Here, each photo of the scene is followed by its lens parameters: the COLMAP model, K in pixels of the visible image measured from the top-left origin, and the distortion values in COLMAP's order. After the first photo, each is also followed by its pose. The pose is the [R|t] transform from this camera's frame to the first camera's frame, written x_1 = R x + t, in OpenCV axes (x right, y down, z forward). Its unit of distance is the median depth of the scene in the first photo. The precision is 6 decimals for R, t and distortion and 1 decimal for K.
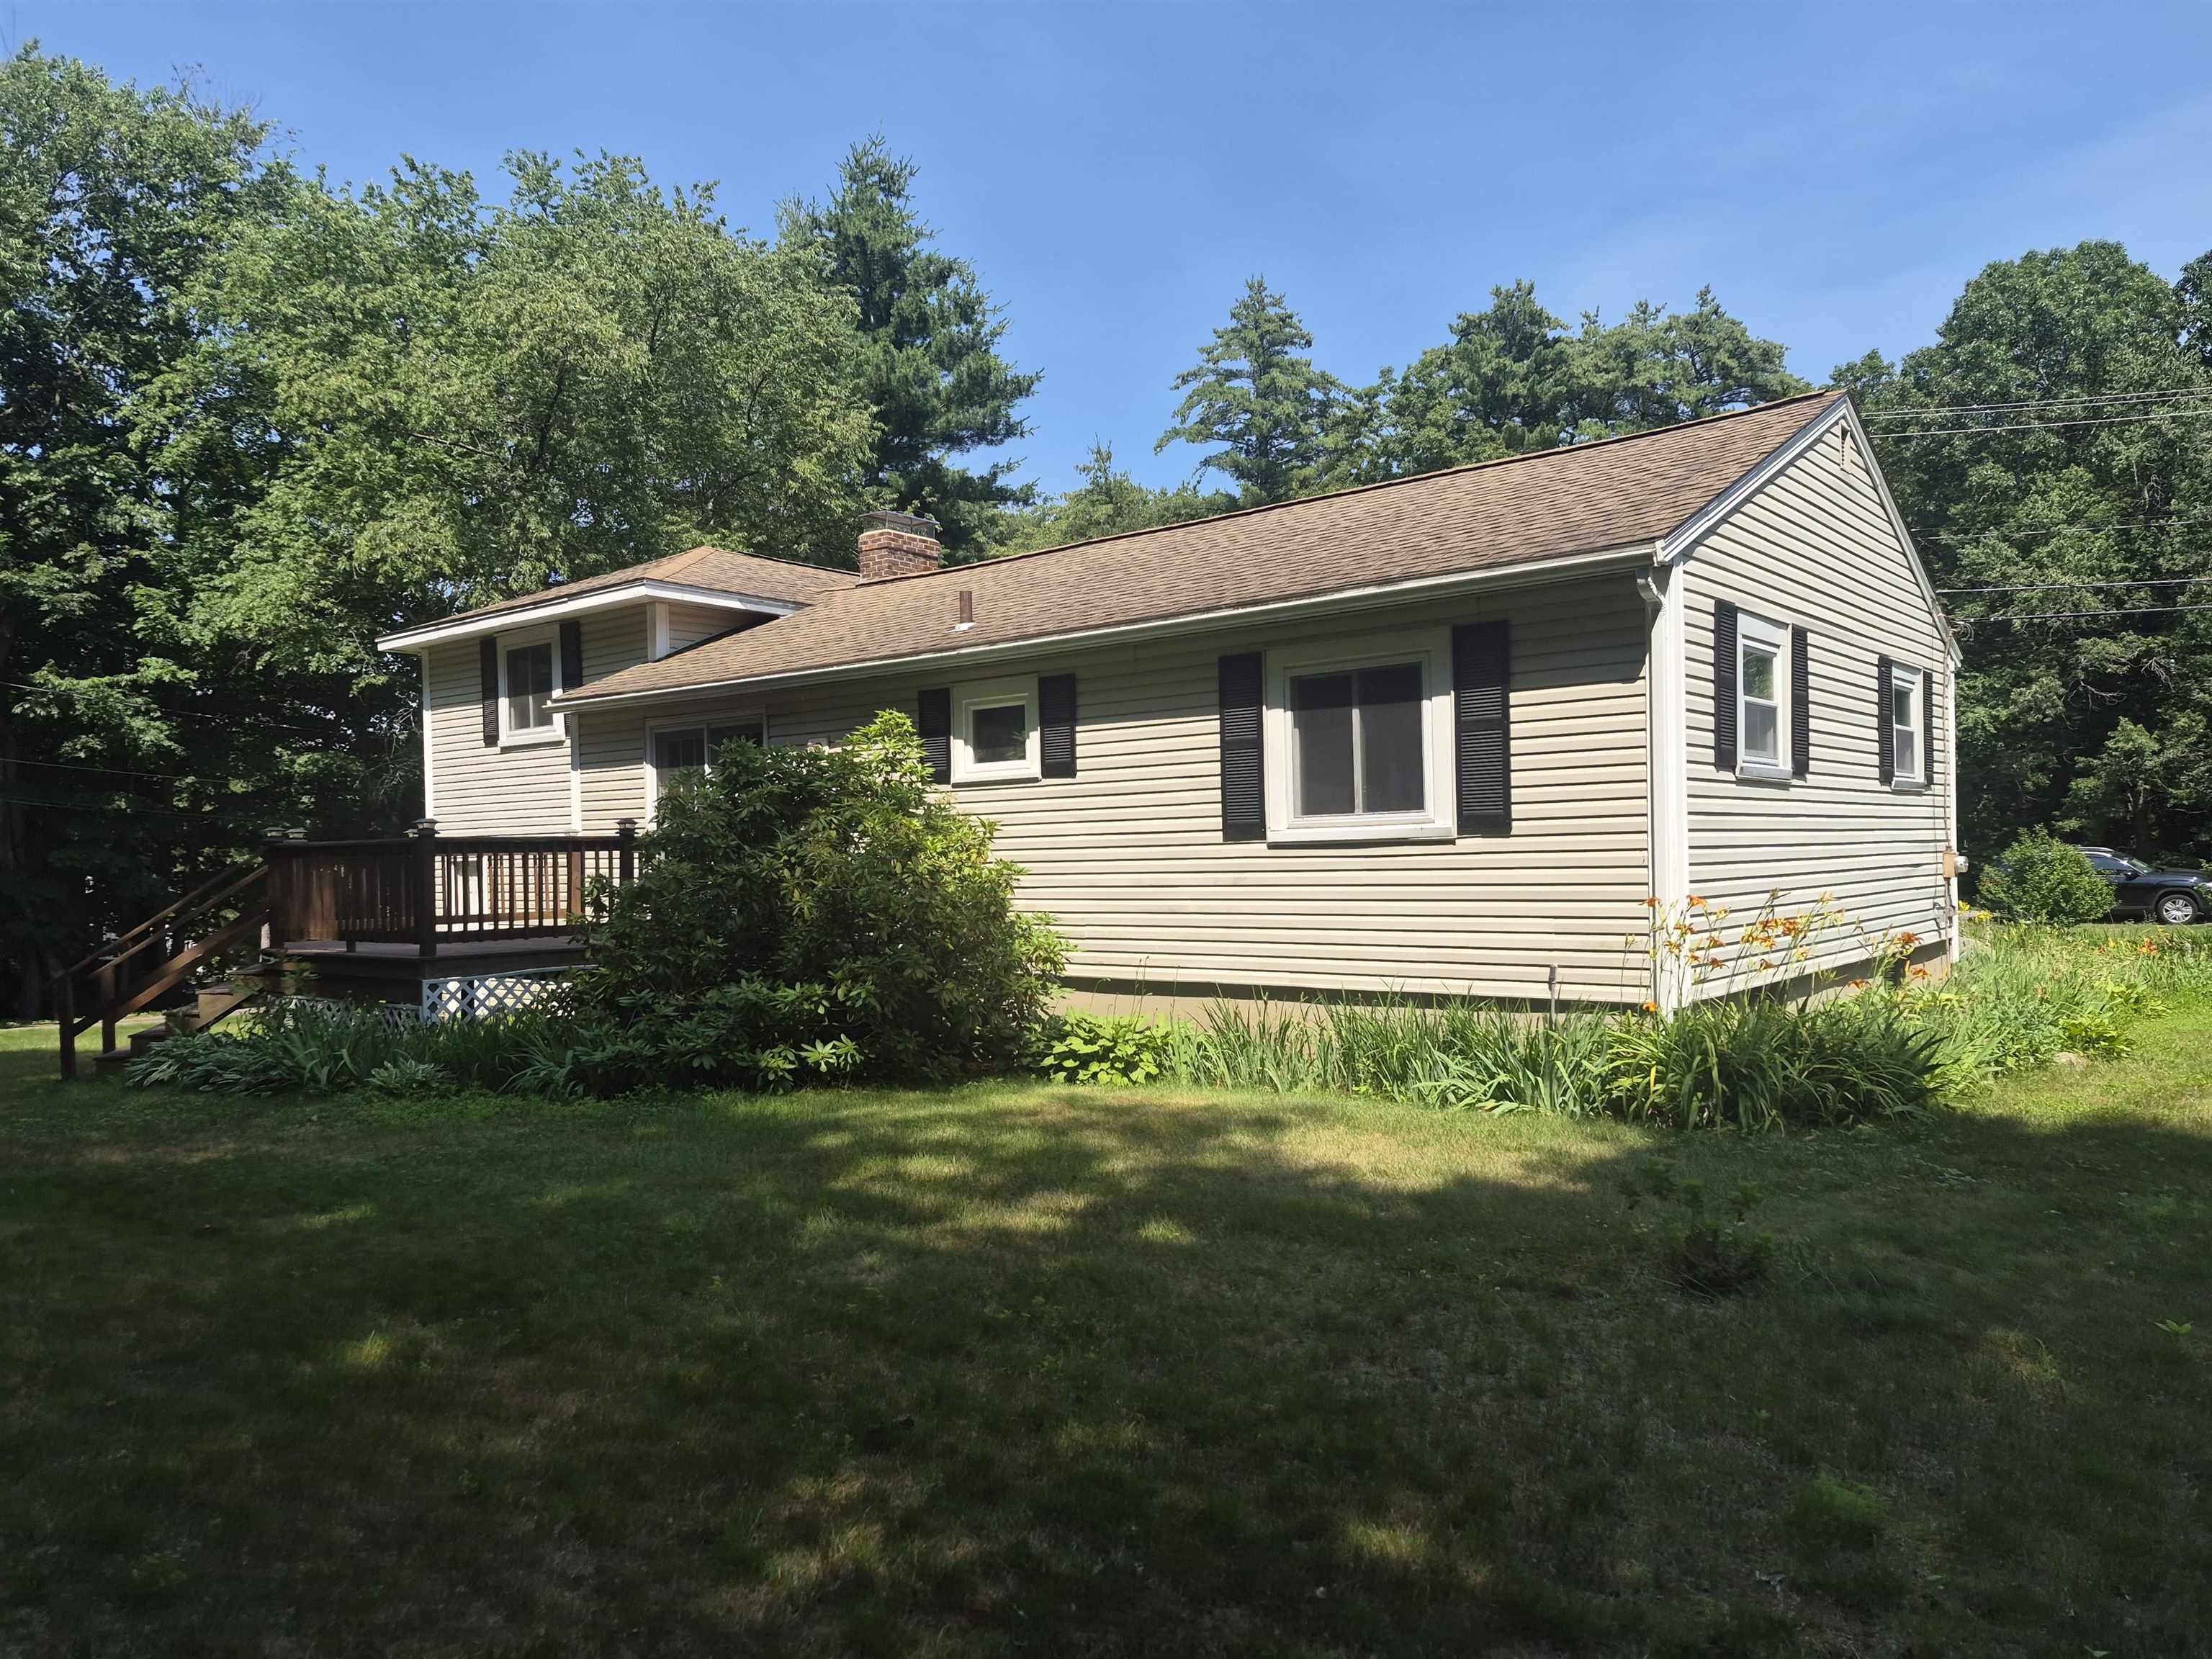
lens RADIAL K [[1510.6, 0, 1077.8], [0, 1510.6, 868.8], [0, 0, 1]] dist [0.069076, -0.079835]
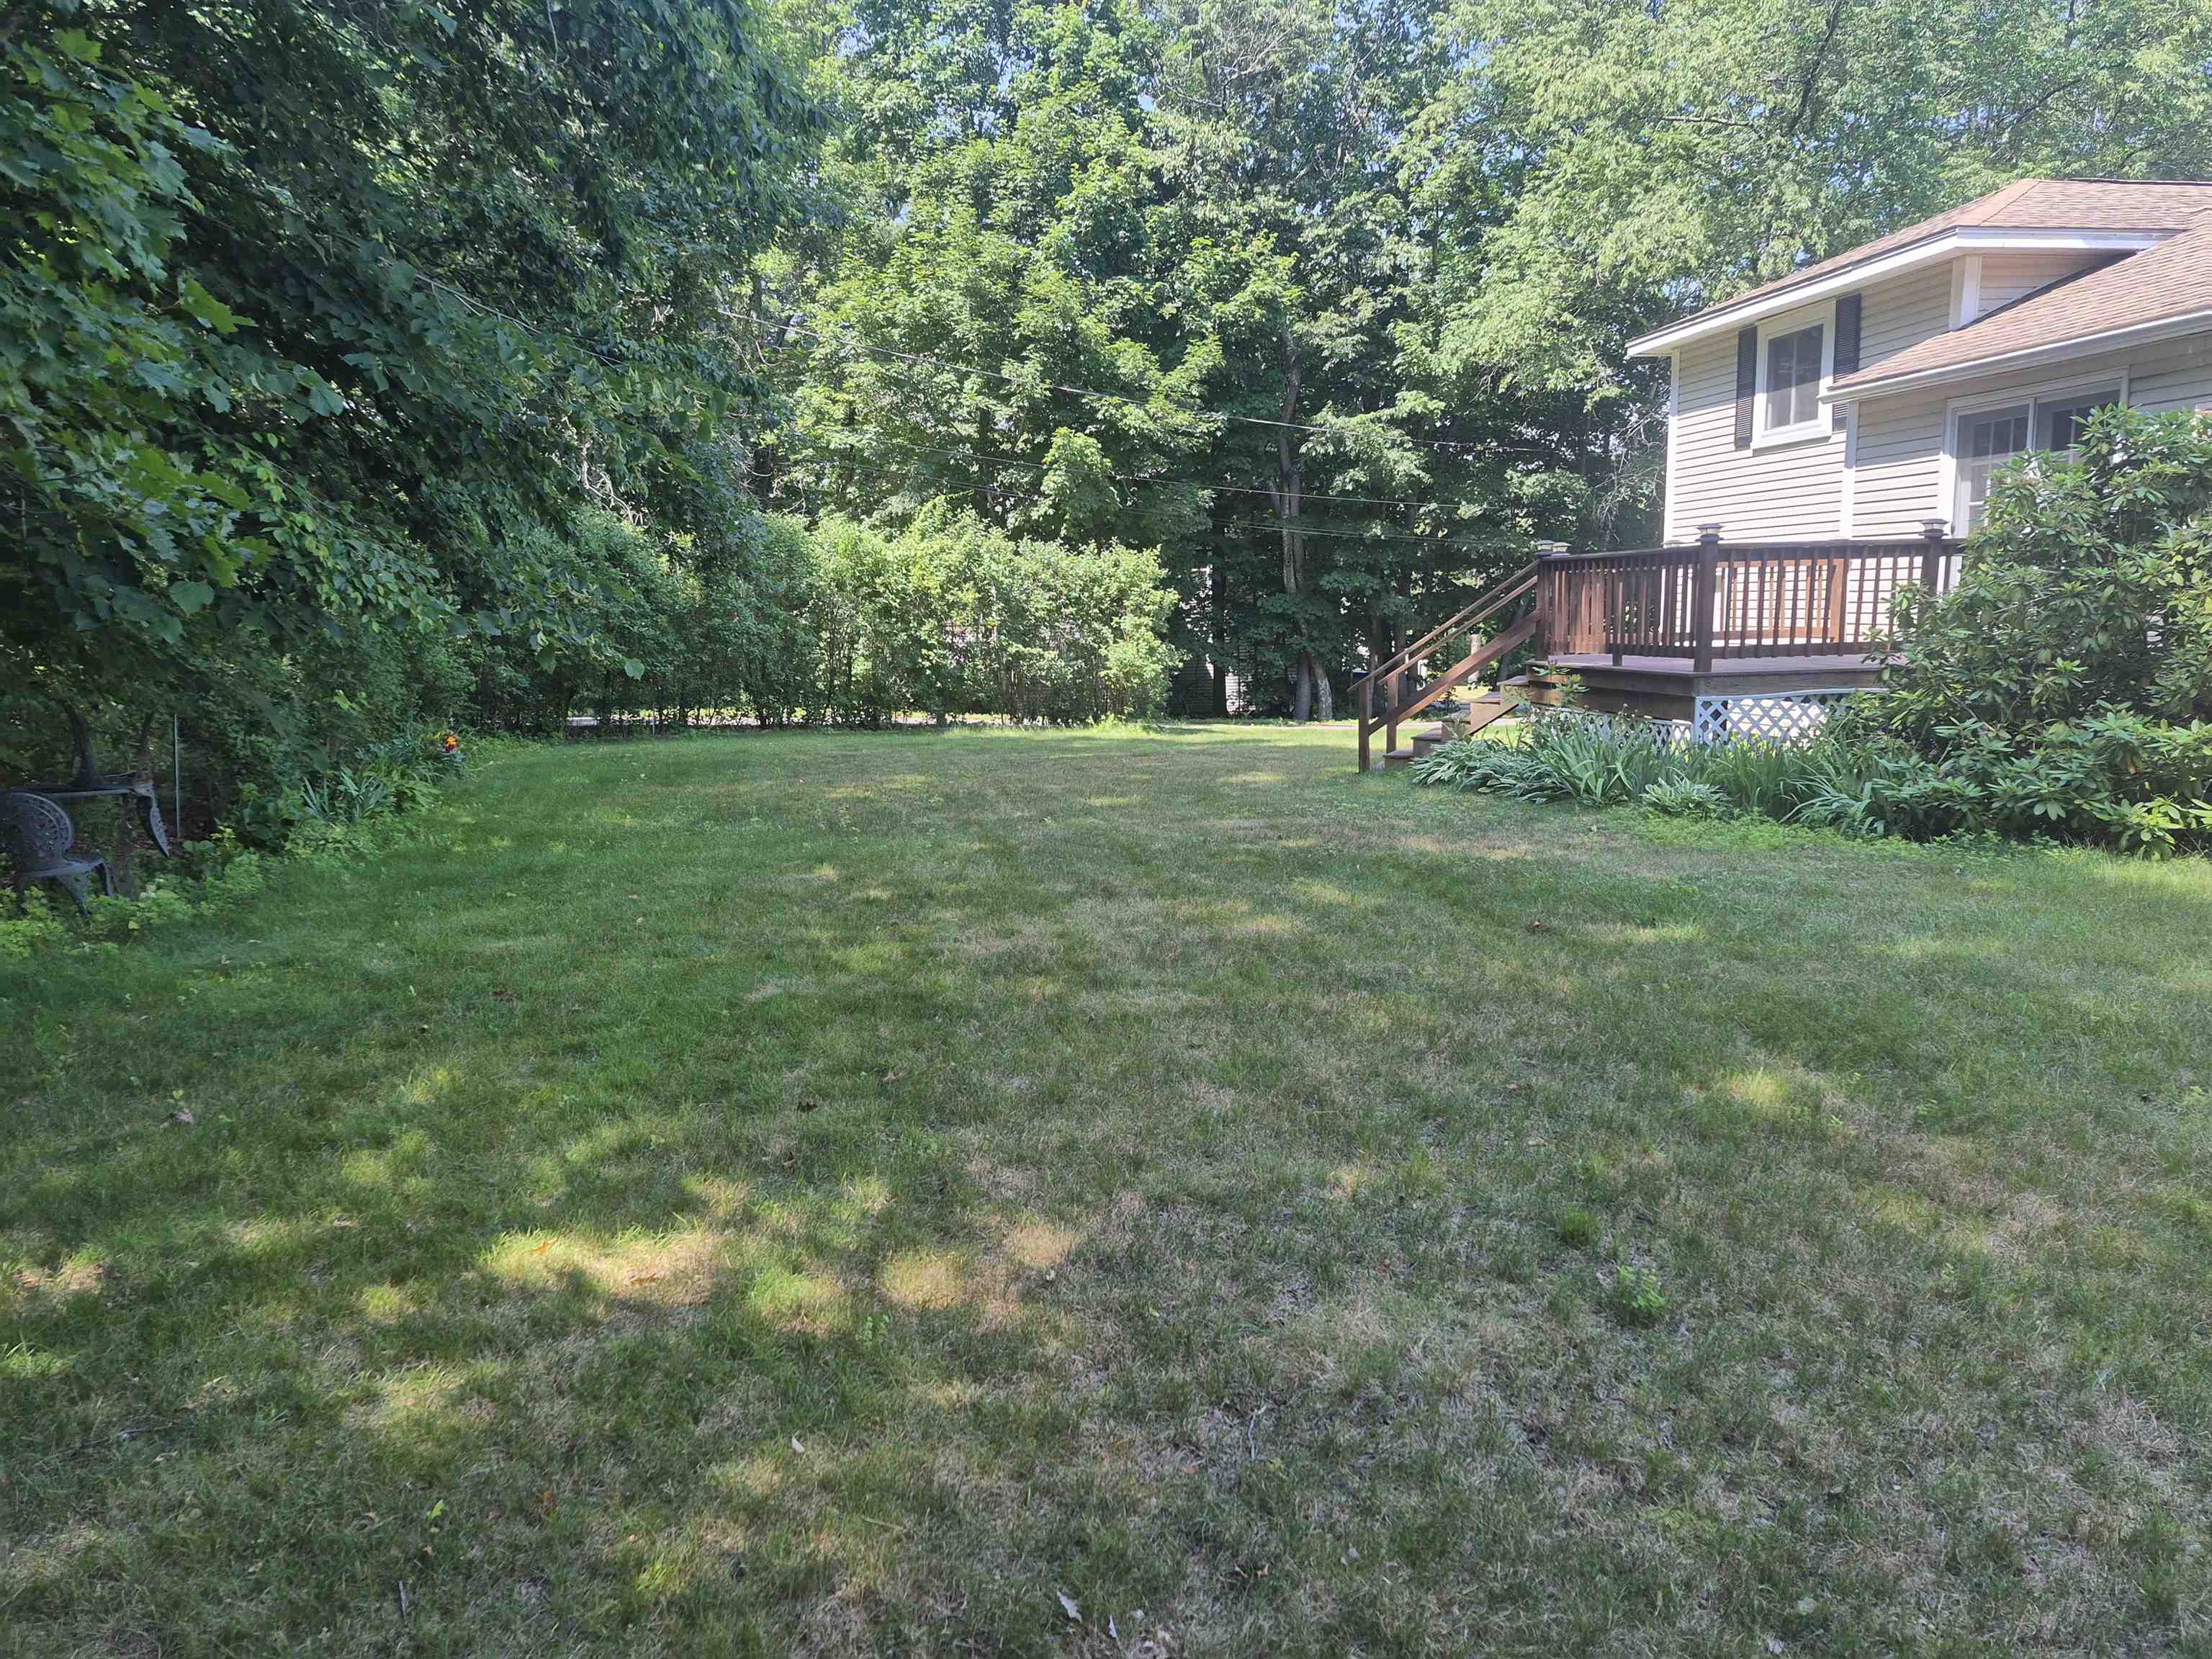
lens RADIAL K [[1534.5, 0, 1098.3], [0, 1534.5, 825.7], [0, 0, 1]] dist [0.083988, -0.089606]
pose [[0.752330, 0.098193, -0.651427, -0.031267], [-0.000650, 0.988940, 0.148318, 0.004036], [0.658786, -0.111160, 0.744073, 0.011750]]
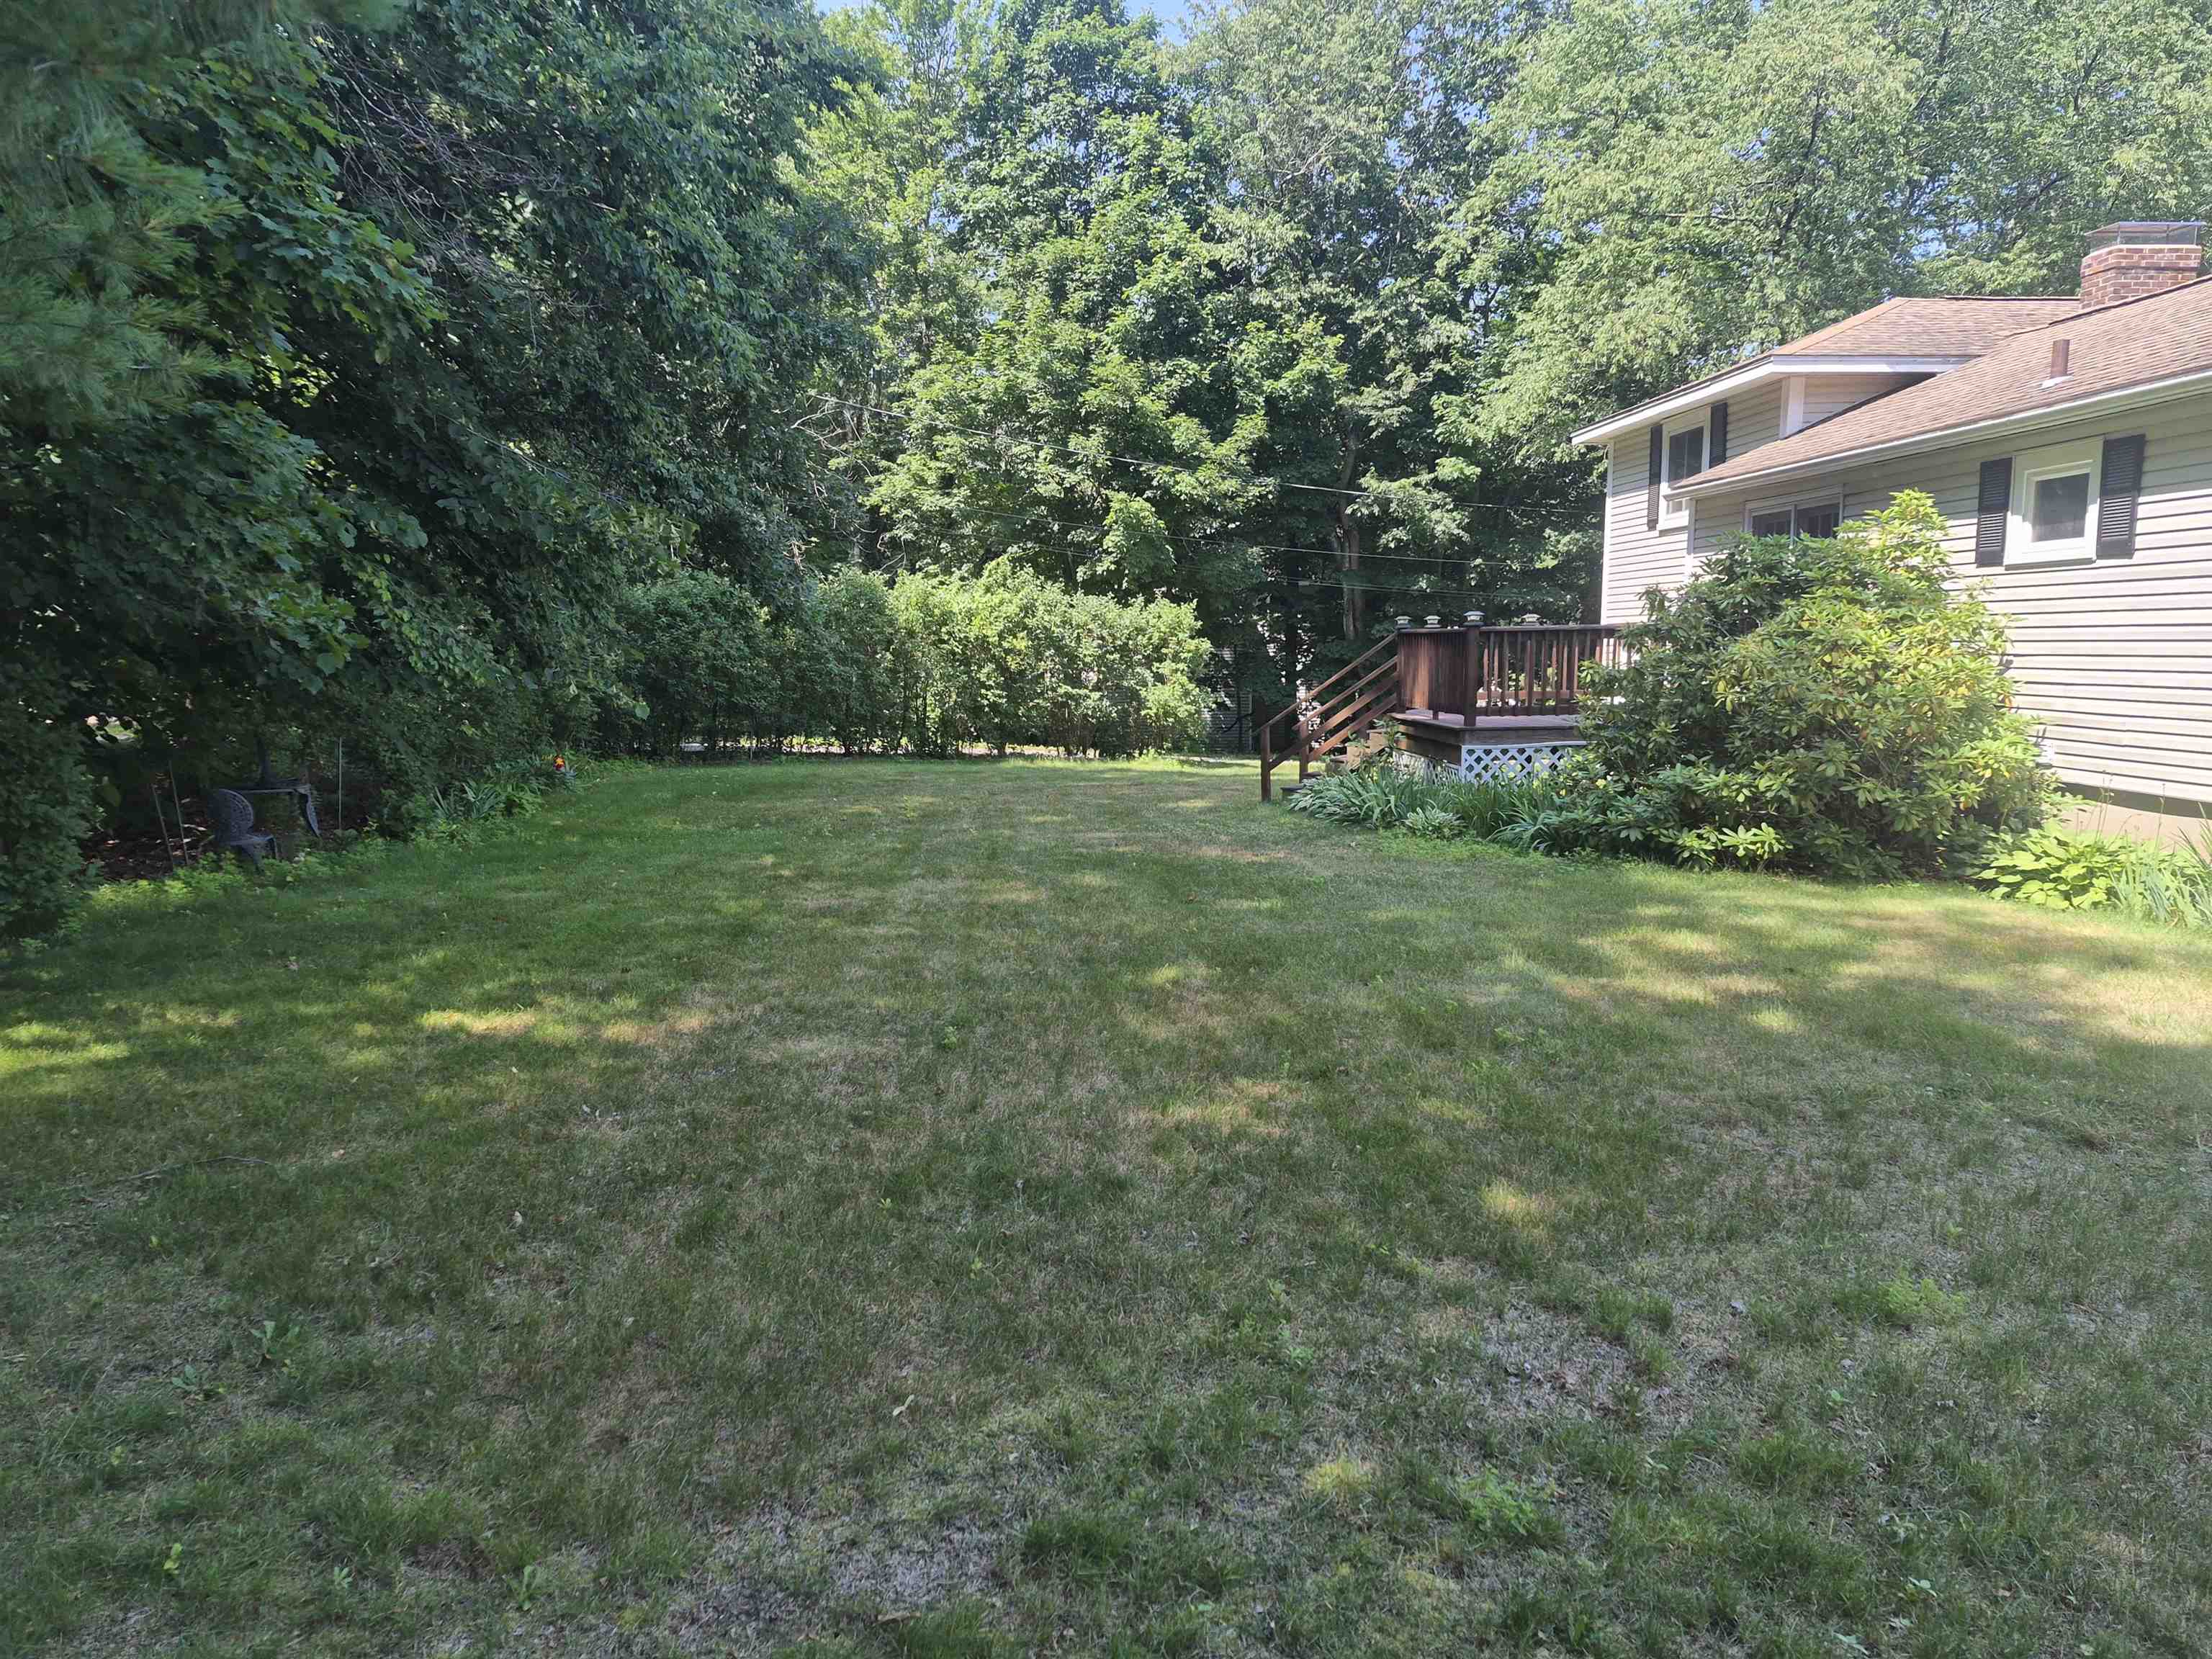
lens RADIAL K [[1531.2, 0, 1106.0], [0, 1531.2, 829.5], [0, 0, 1]] dist [0.092543, -0.084253]
pose [[0.682154, 0.103273, -0.723879, 0.120549], [-0.011414, 0.991359, 0.130678, -0.007921], [0.731119, -0.080880, 0.677439, -0.020556]]
